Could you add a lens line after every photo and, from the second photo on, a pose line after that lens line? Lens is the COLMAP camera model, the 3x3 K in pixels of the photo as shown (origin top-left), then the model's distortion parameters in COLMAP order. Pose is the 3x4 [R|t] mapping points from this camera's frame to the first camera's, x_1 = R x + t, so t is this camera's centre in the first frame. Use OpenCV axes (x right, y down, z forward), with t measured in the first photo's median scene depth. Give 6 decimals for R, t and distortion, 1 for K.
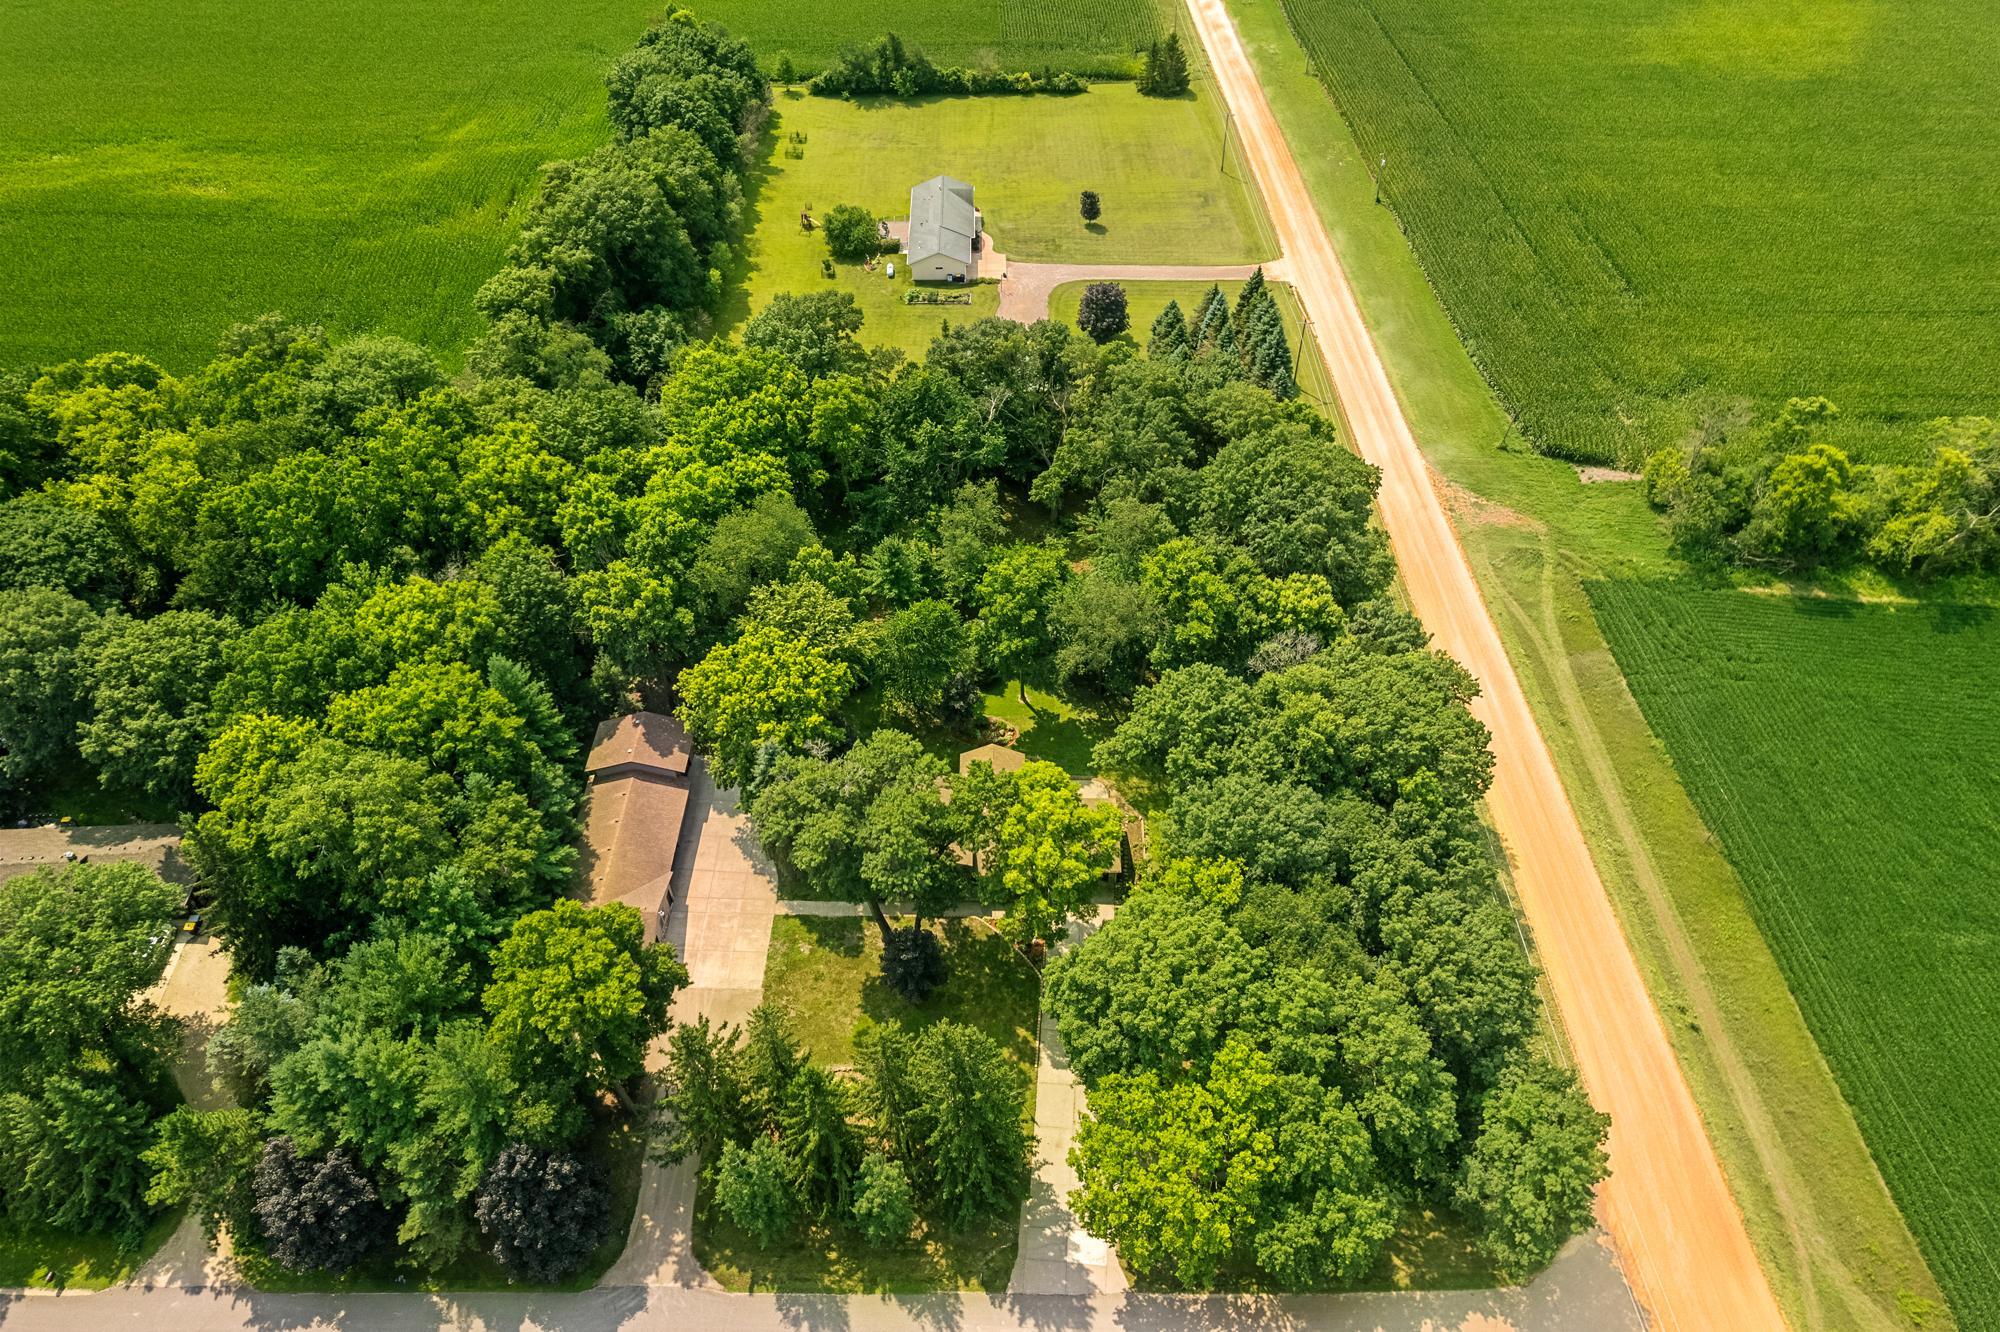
lens RADIAL K [[1269.1, 0, 1000.0], [0, 1269.1, 666.0], [0, 0, 1]] dist [-0.065272, 0.058812]
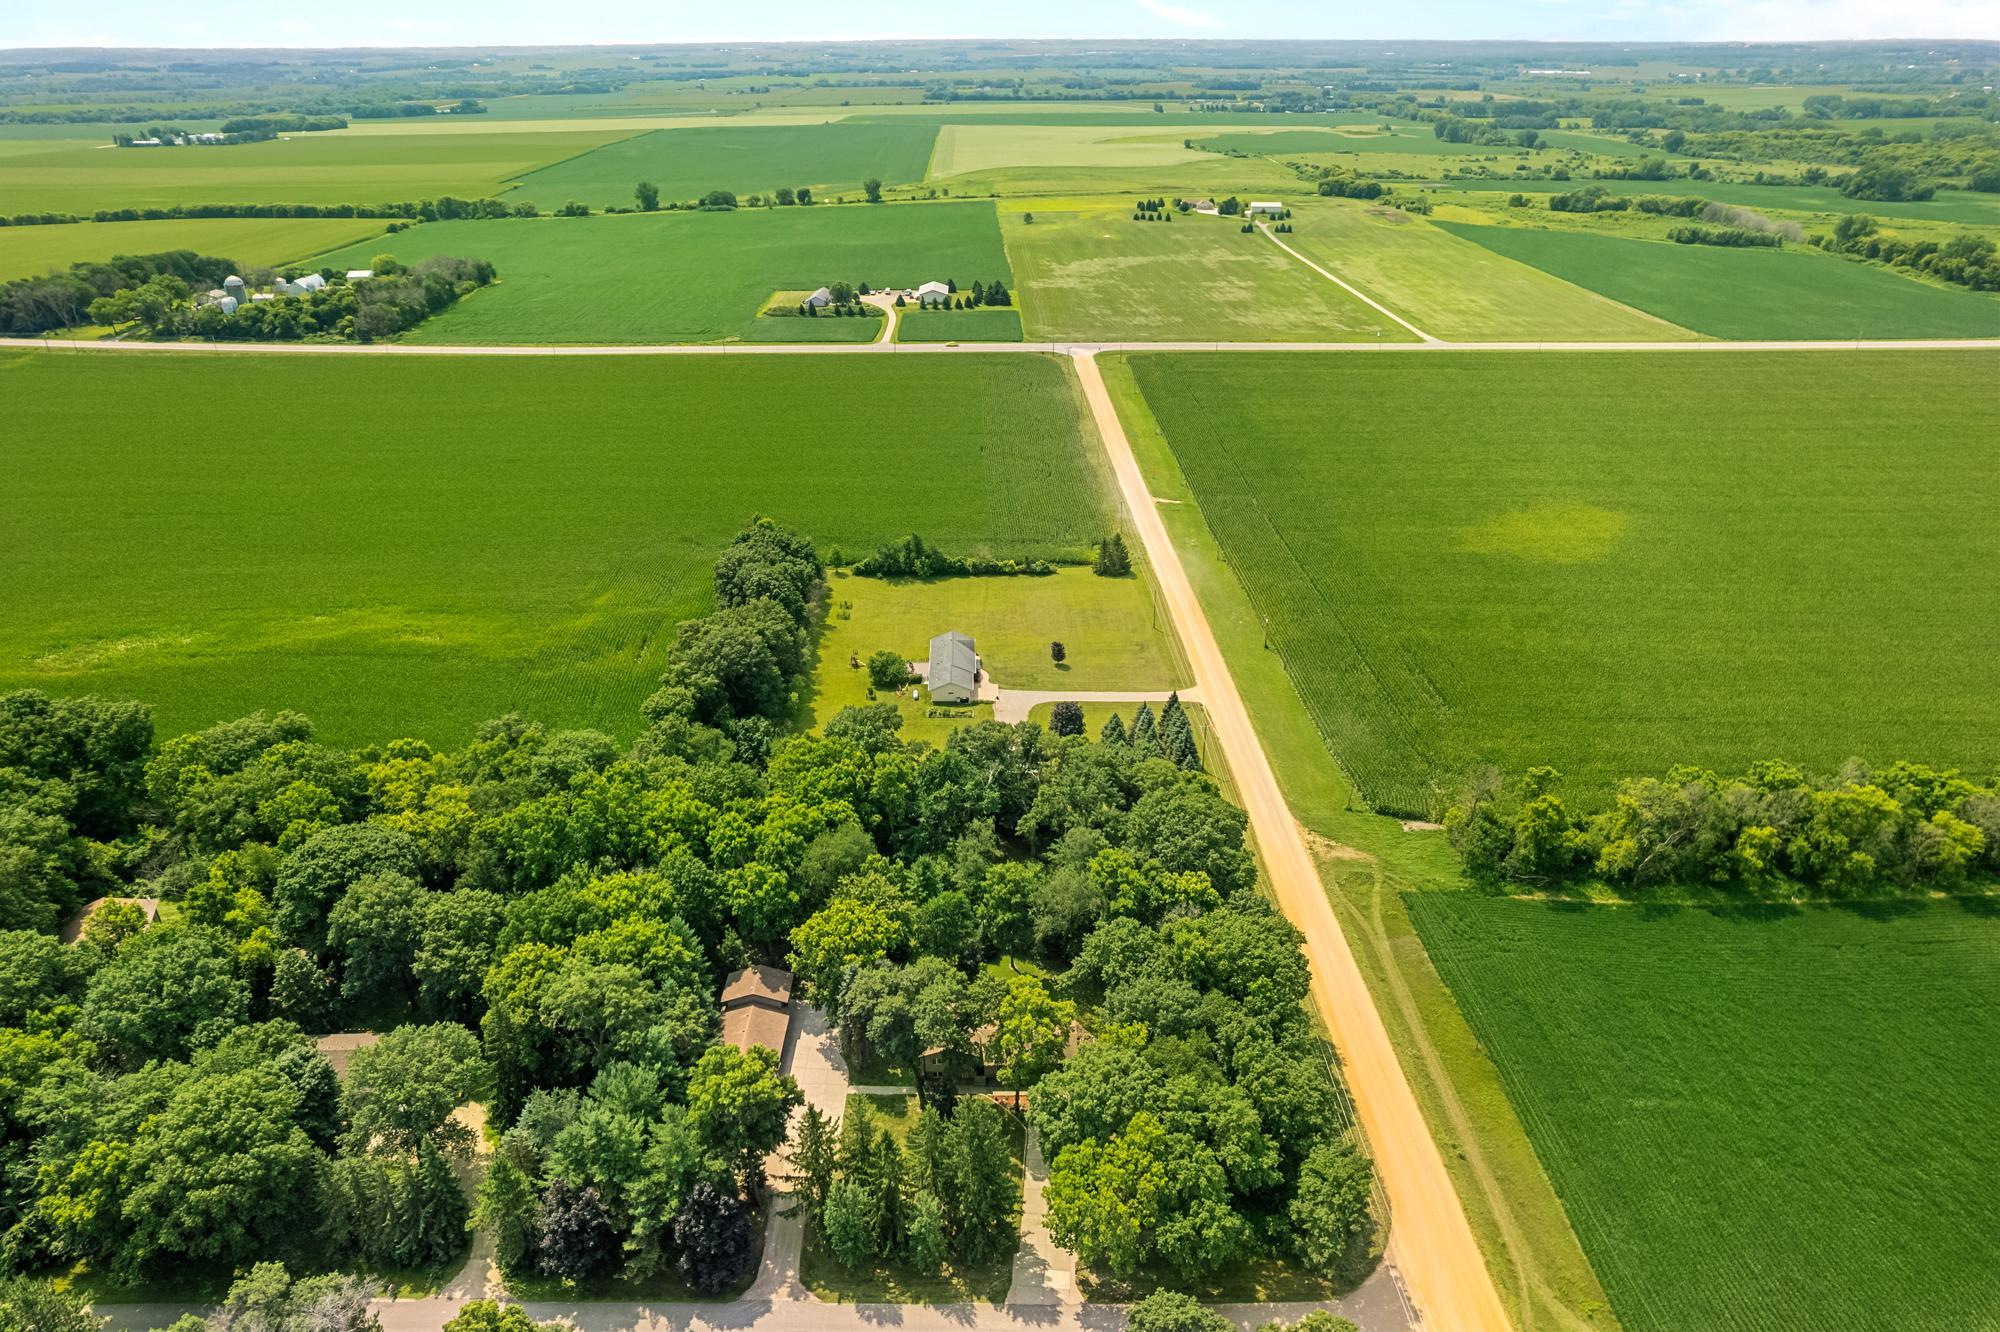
lens RADIAL K [[1269.1, 0, 1000.0], [0, 1269.1, 666.0], [0, 0, 1]] dist [-0.065272, 0.058812]
pose [[0.999955, -0.000978, 0.009479, -0.010801], [0.004127, 0.941014, -0.338342, 0.216273], [-0.008589, 0.338366, 0.940975, -0.547829]]
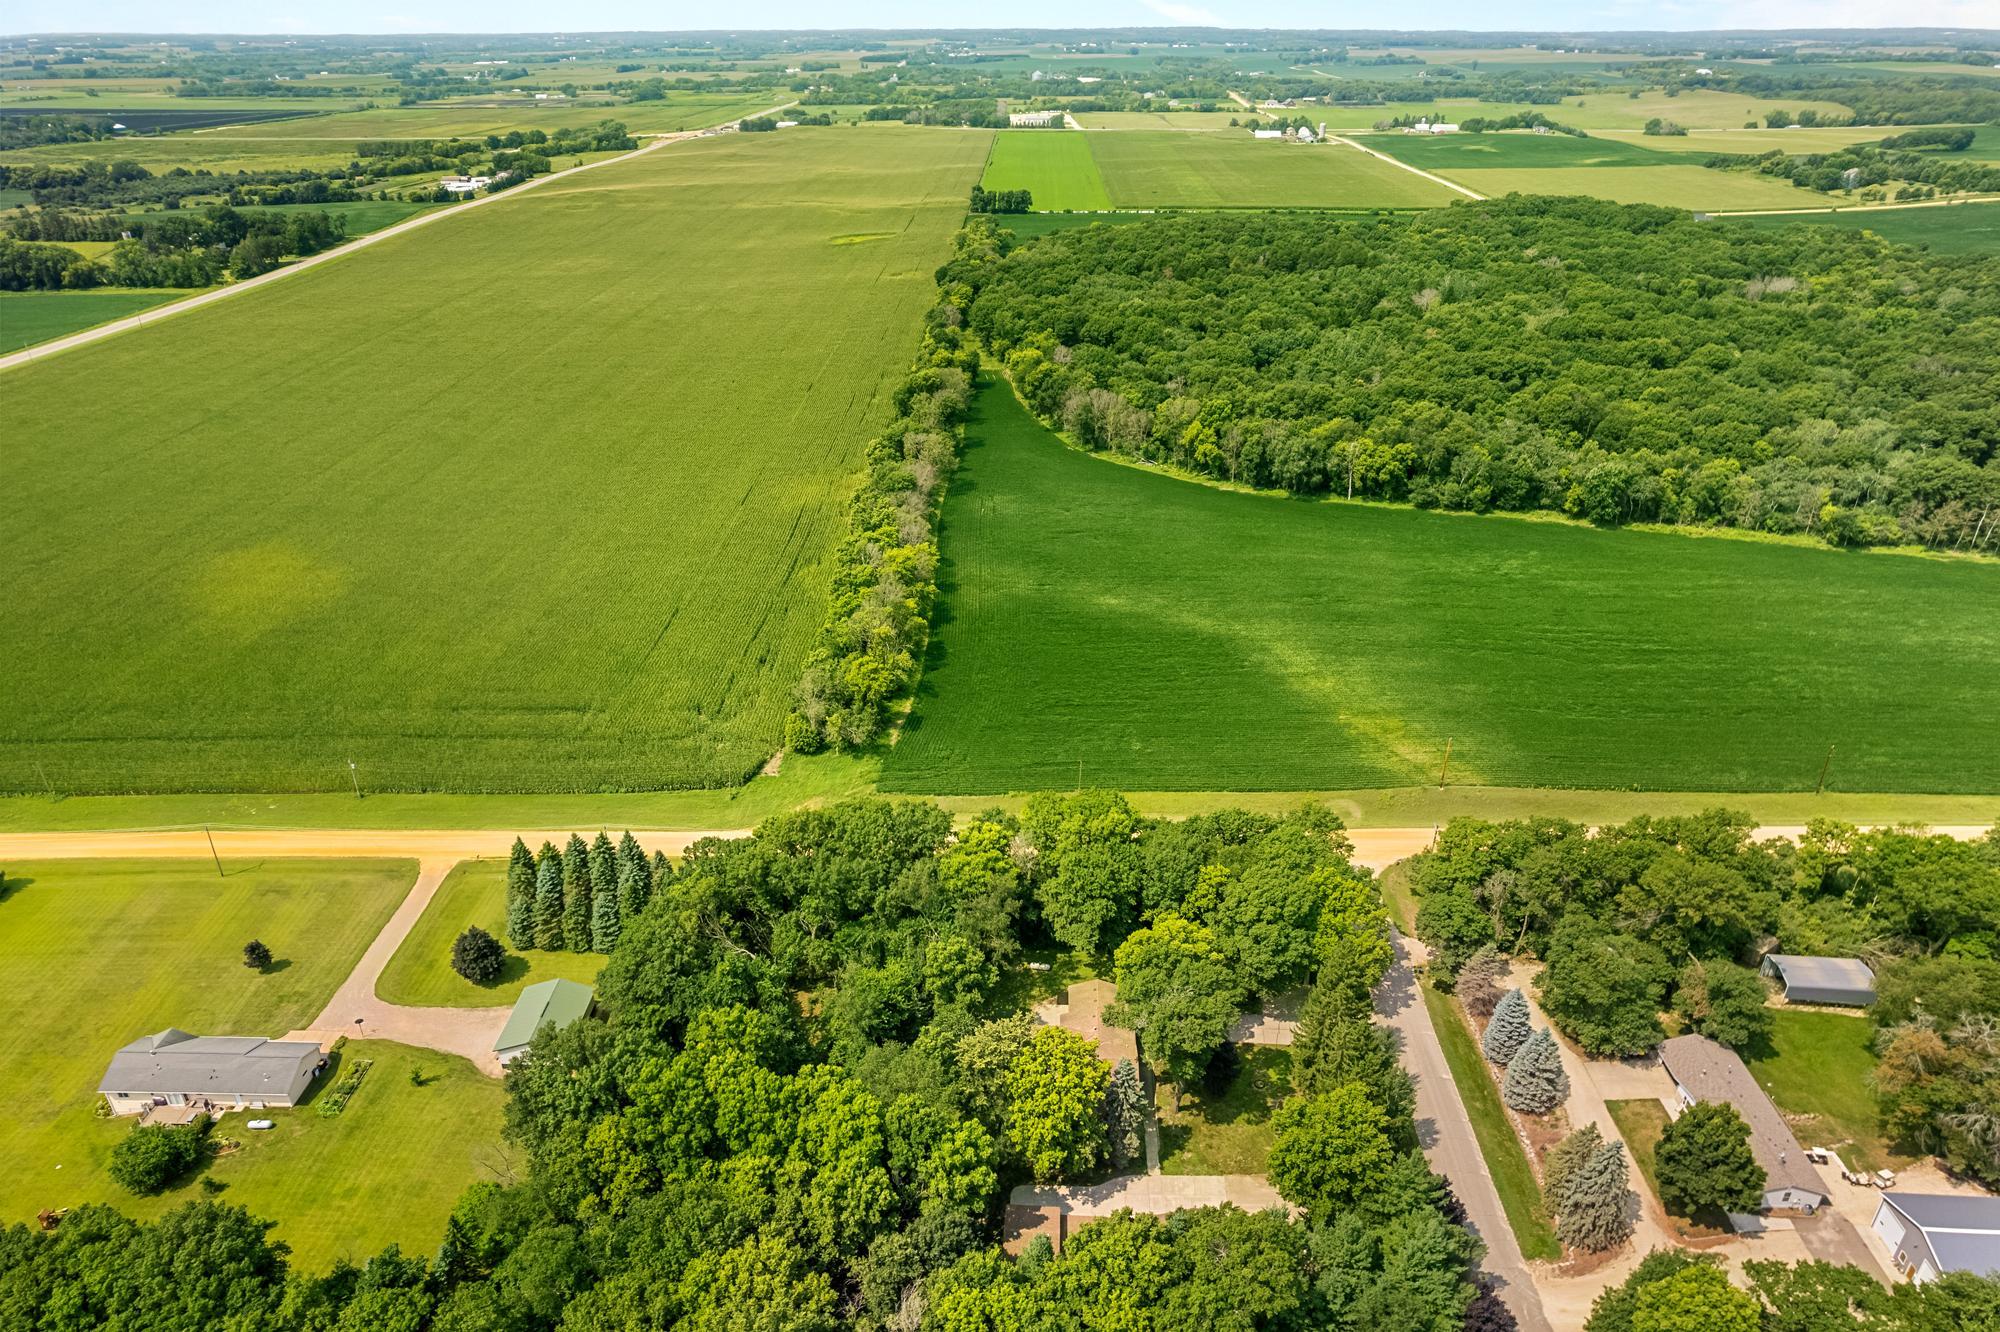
lens RADIAL K [[1269.1, 0, 1000.0], [0, 1269.1, 666.0], [0, 0, 1]] dist [-0.065272, 0.058812]
pose [[0.035439, -0.449574, 0.892540, -1.111767], [0.724151, 0.627044, 0.287090, -0.637233], [-0.688730, 0.636160, 0.347782, 0.275777]]
